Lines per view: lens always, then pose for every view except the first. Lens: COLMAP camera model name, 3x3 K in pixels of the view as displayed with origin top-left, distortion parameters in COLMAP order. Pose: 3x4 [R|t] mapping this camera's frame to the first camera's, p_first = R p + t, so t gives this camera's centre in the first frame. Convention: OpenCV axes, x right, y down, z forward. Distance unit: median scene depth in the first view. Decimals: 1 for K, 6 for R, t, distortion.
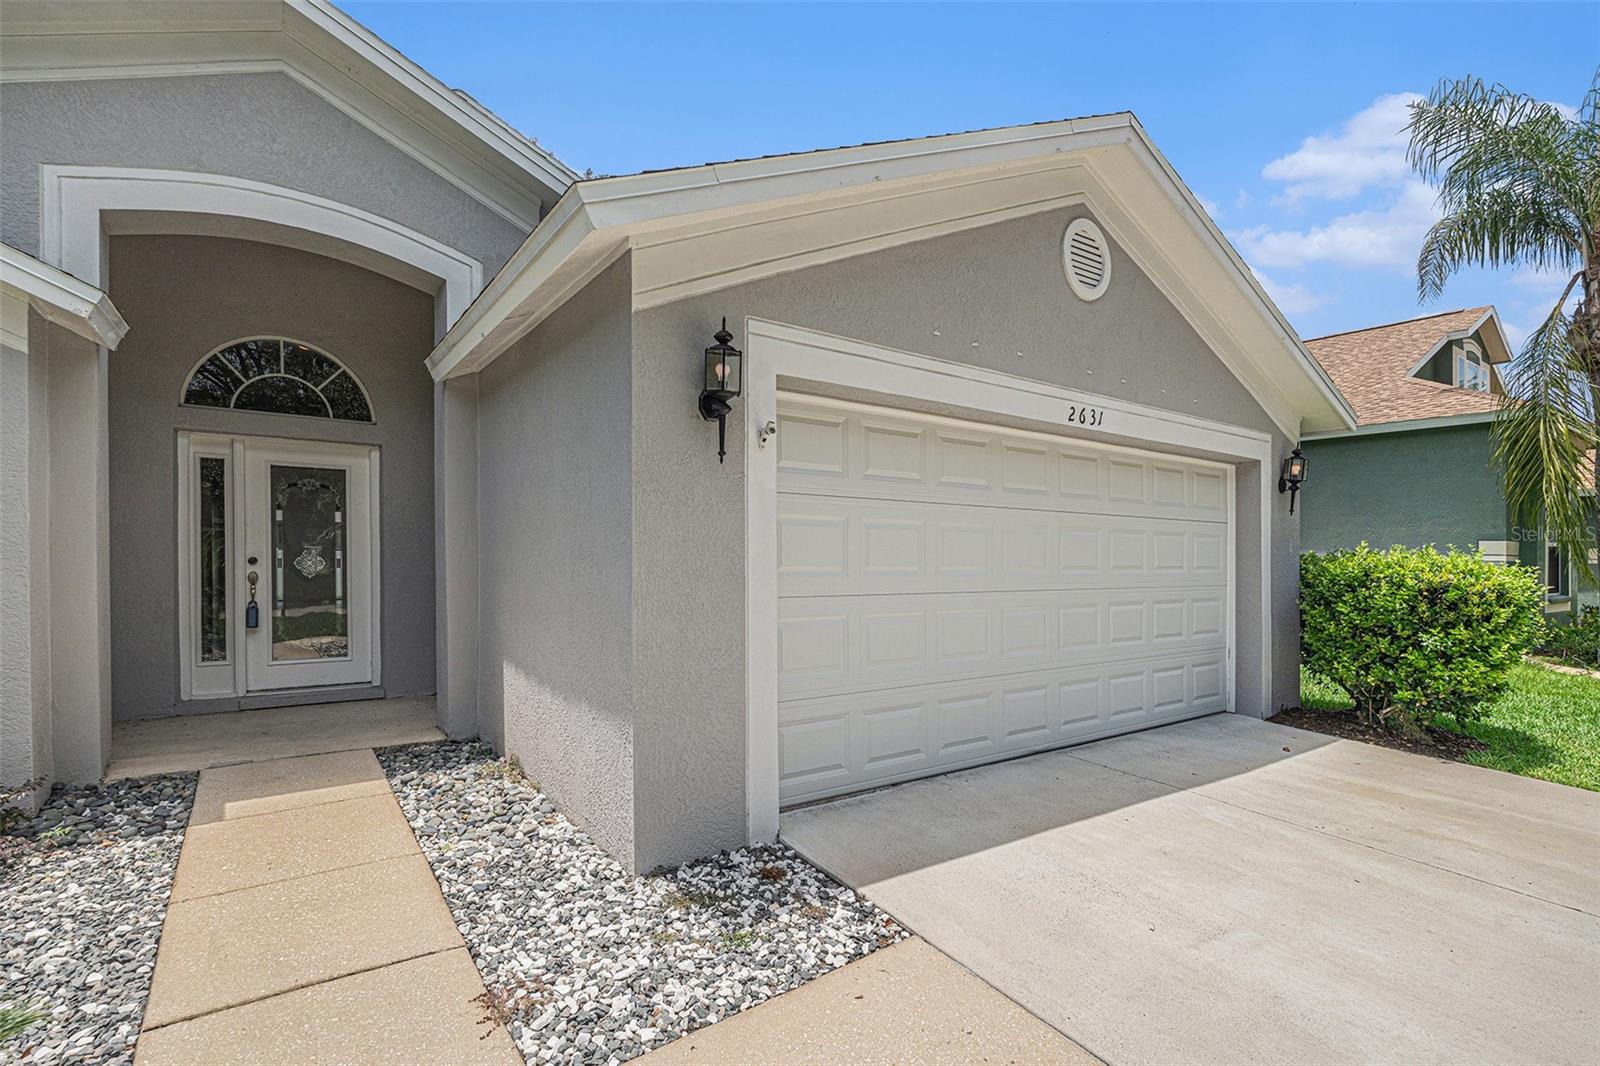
lens RADIAL K [[755.6, 0, 787.8], [0, 755.6, 532.0], [0, 0, 1]] dist [-0.009827, -0.001027]
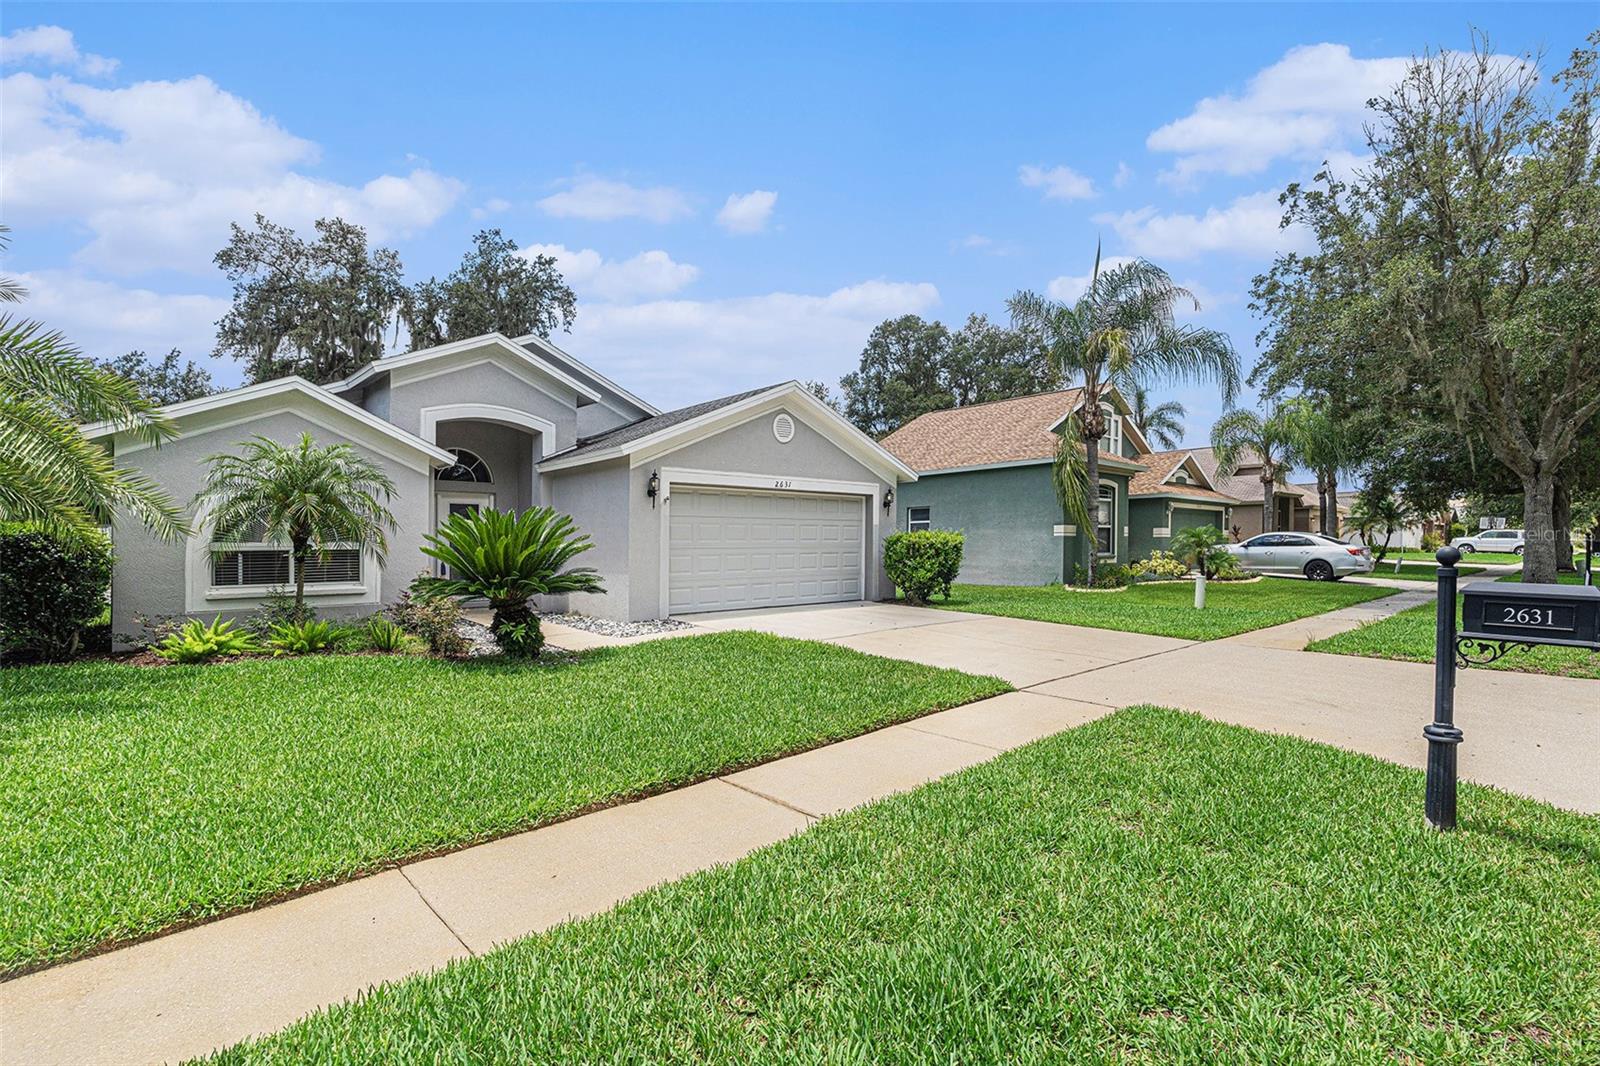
lens RADIAL K [[774.5, 0, 797.4], [0, 774.5, 569.4], [0, 0, 1]] dist [-0.013208, 0.000436]
pose [[0.988796, -0.024257, 0.147291, 0.022343], [0.016467, 0.998412, 0.053878, 0.007105], [-0.148364, -0.050849, 0.987625, -1.590125]]
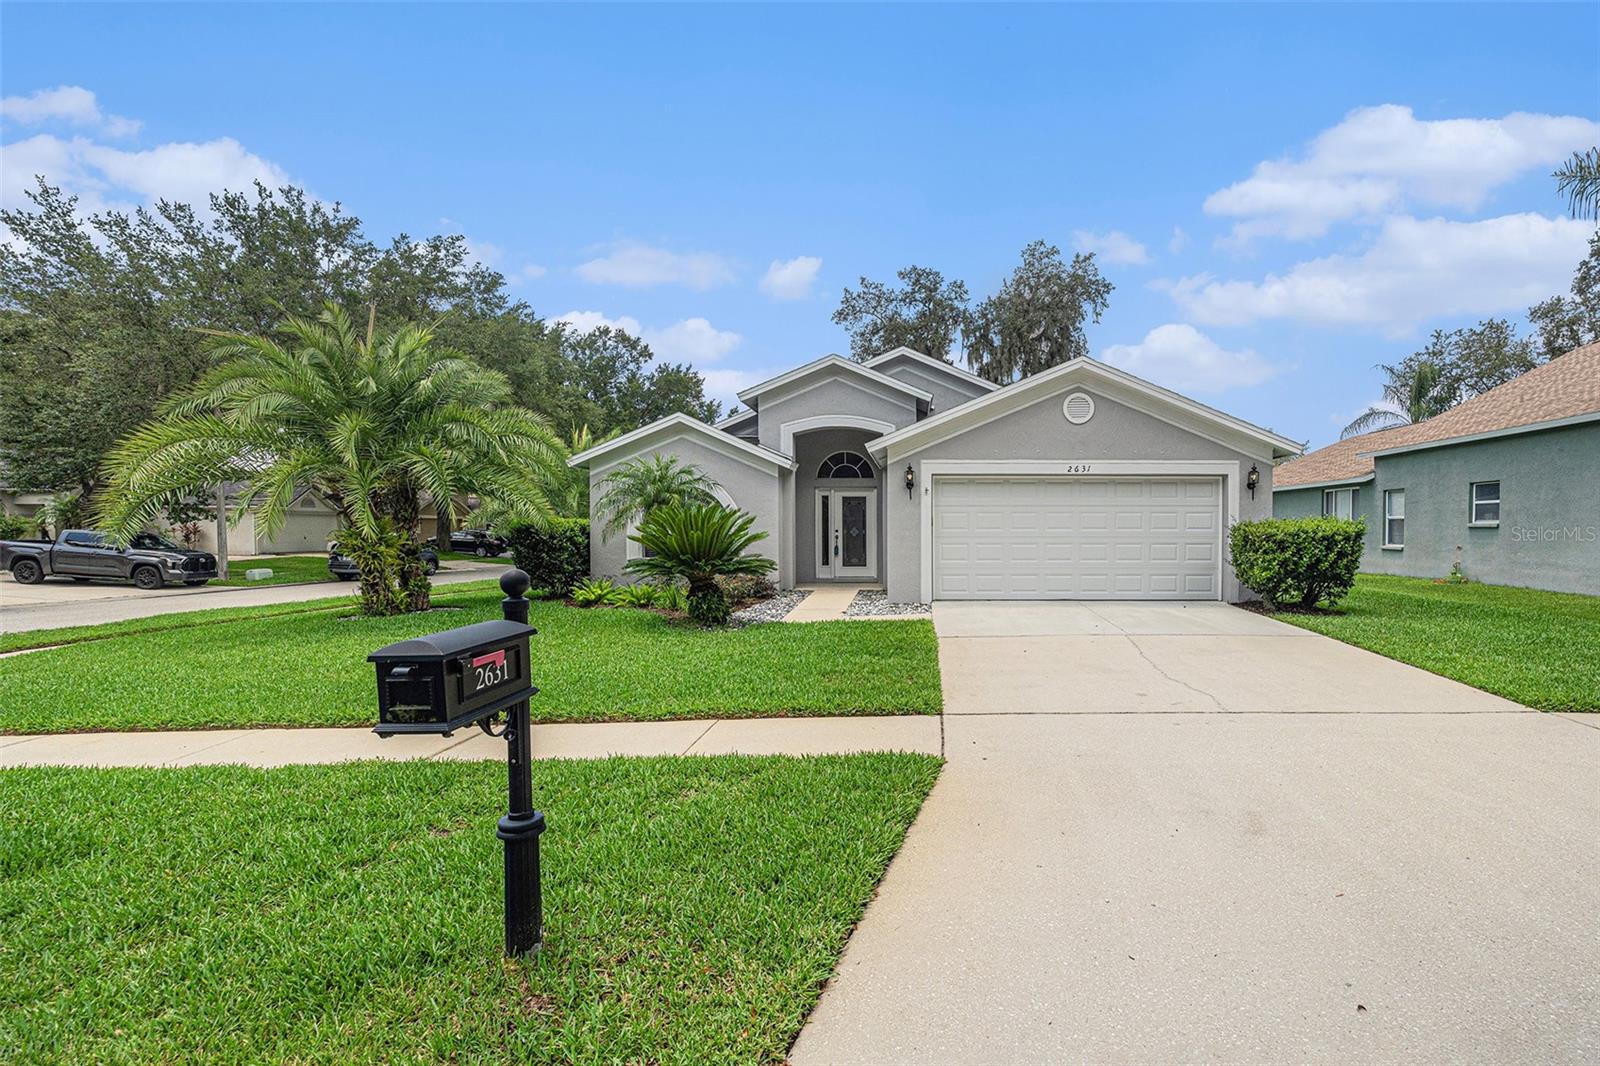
lens RADIAL K [[769.8, 0, 906.8], [0, 769.8, 533.2], [0, 0, 1]] dist [-0.006559, 0.000971]
pose [[0.821616, -0.014413, -0.569859, 1.194964], [0.025191, 0.999622, 0.011037, 0.019457], [0.569485, -0.023423, 0.821668, -1.273886]]
